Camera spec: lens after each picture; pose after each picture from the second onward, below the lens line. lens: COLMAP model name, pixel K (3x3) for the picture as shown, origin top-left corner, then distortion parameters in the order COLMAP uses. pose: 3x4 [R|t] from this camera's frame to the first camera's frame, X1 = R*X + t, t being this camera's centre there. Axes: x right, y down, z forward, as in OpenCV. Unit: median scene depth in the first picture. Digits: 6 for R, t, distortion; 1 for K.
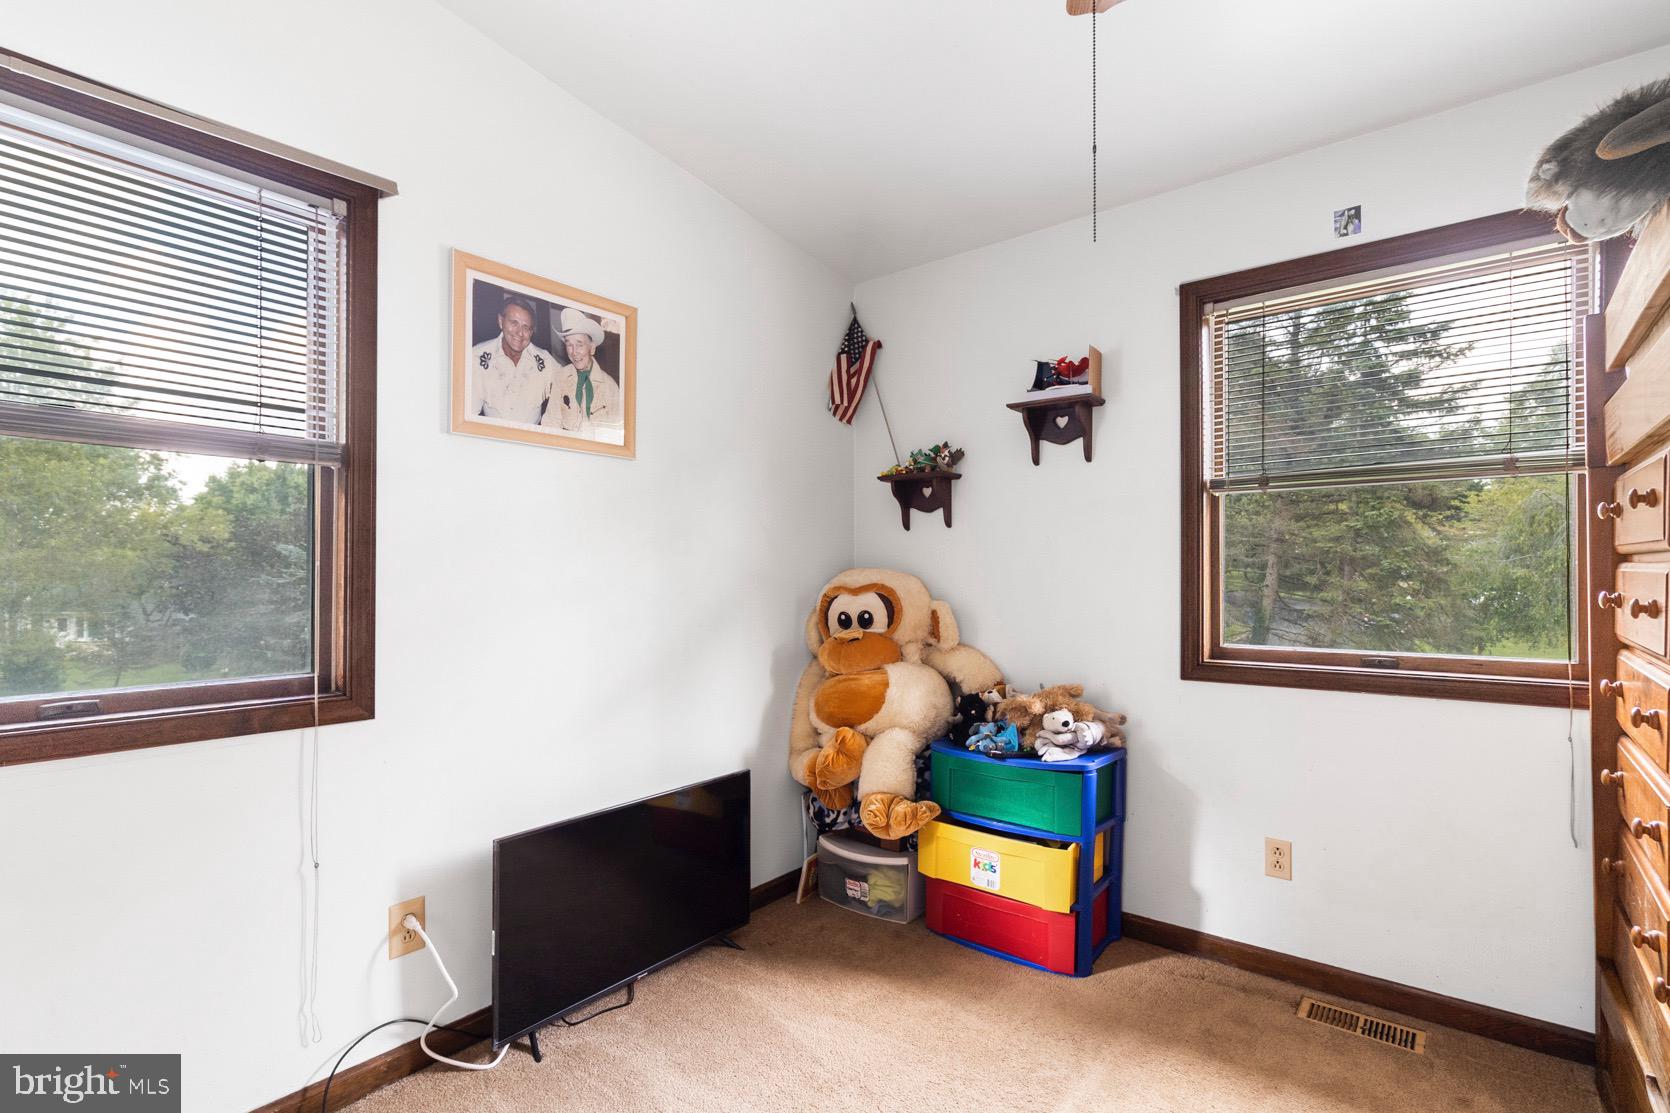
lens RADIAL K [[773.6, 0, 838.1], [0, 773.6, 568.9], [0, 0, 1]] dist [0.004372, -0.001971]
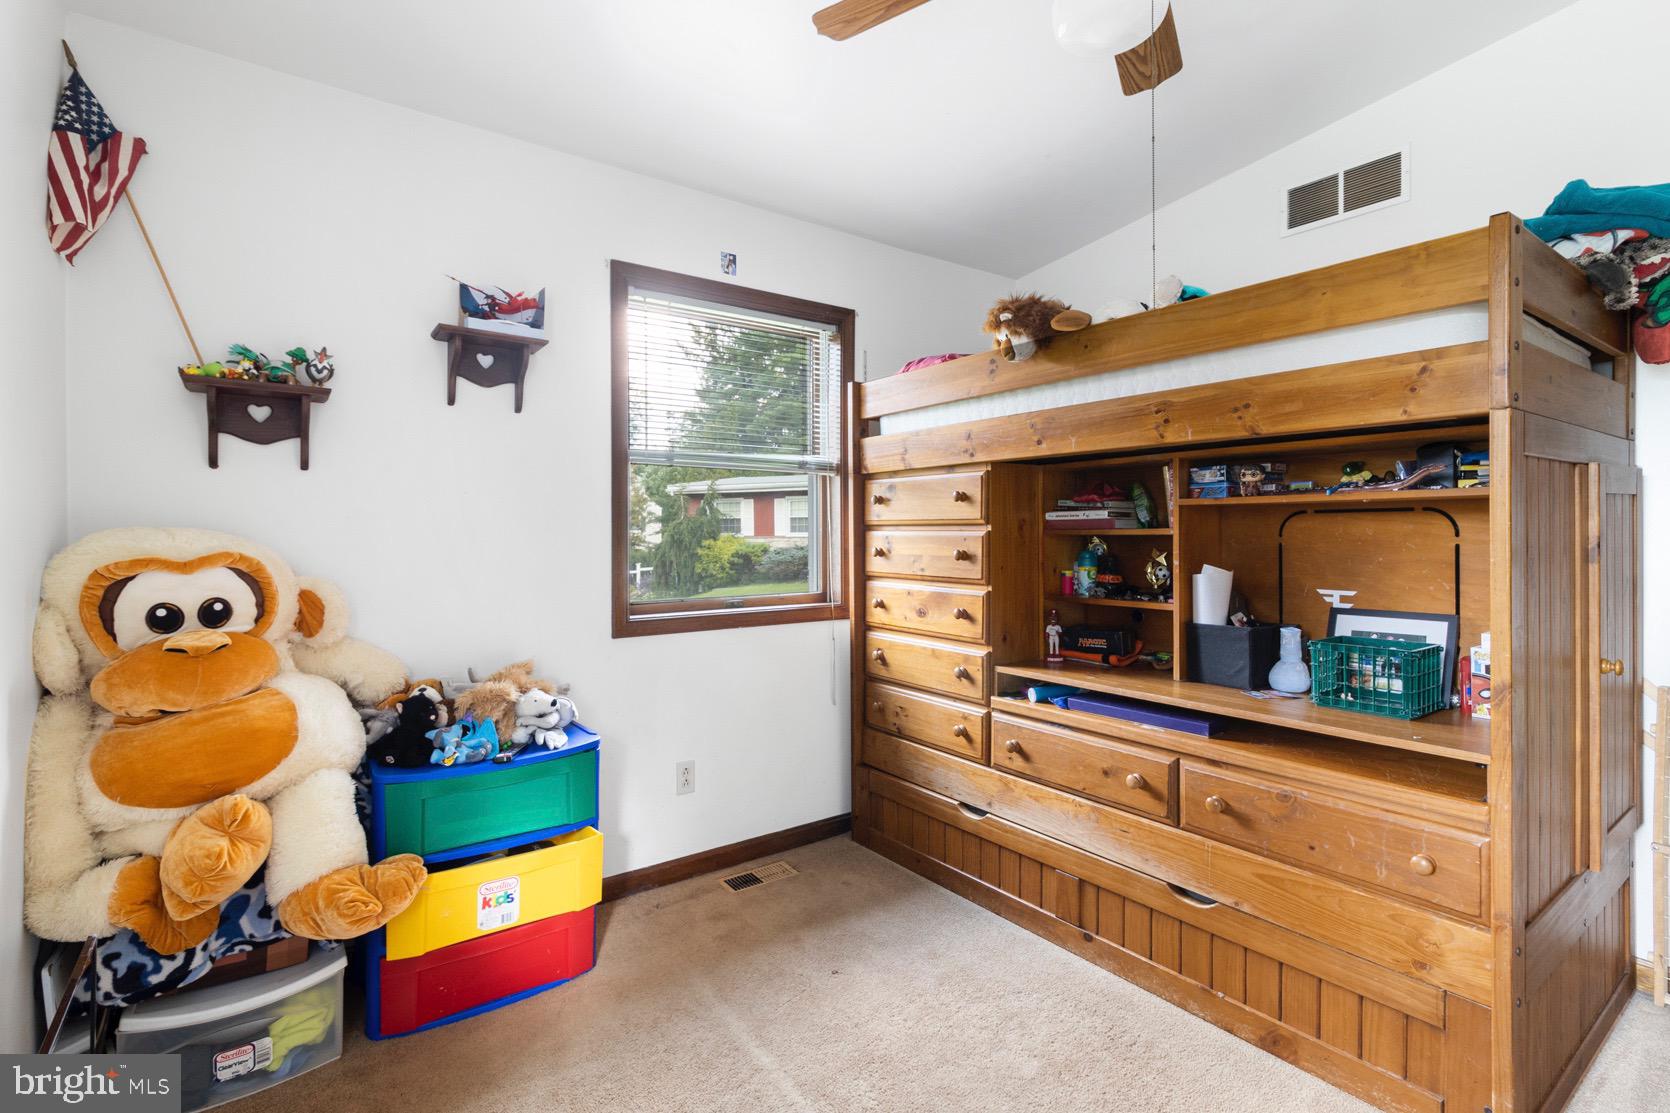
lens RADIAL K [[773.6, 0, 827.4], [0, 773.6, 527.7], [0, 0, 1]] dist [0.004372, -0.001971]
pose [[0.276695, 0.011833, 0.960885, -0.432159], [-0.007231, 0.999922, -0.010232, 0.002402], [-0.960931, -0.004117, 0.276759, 0.394107]]
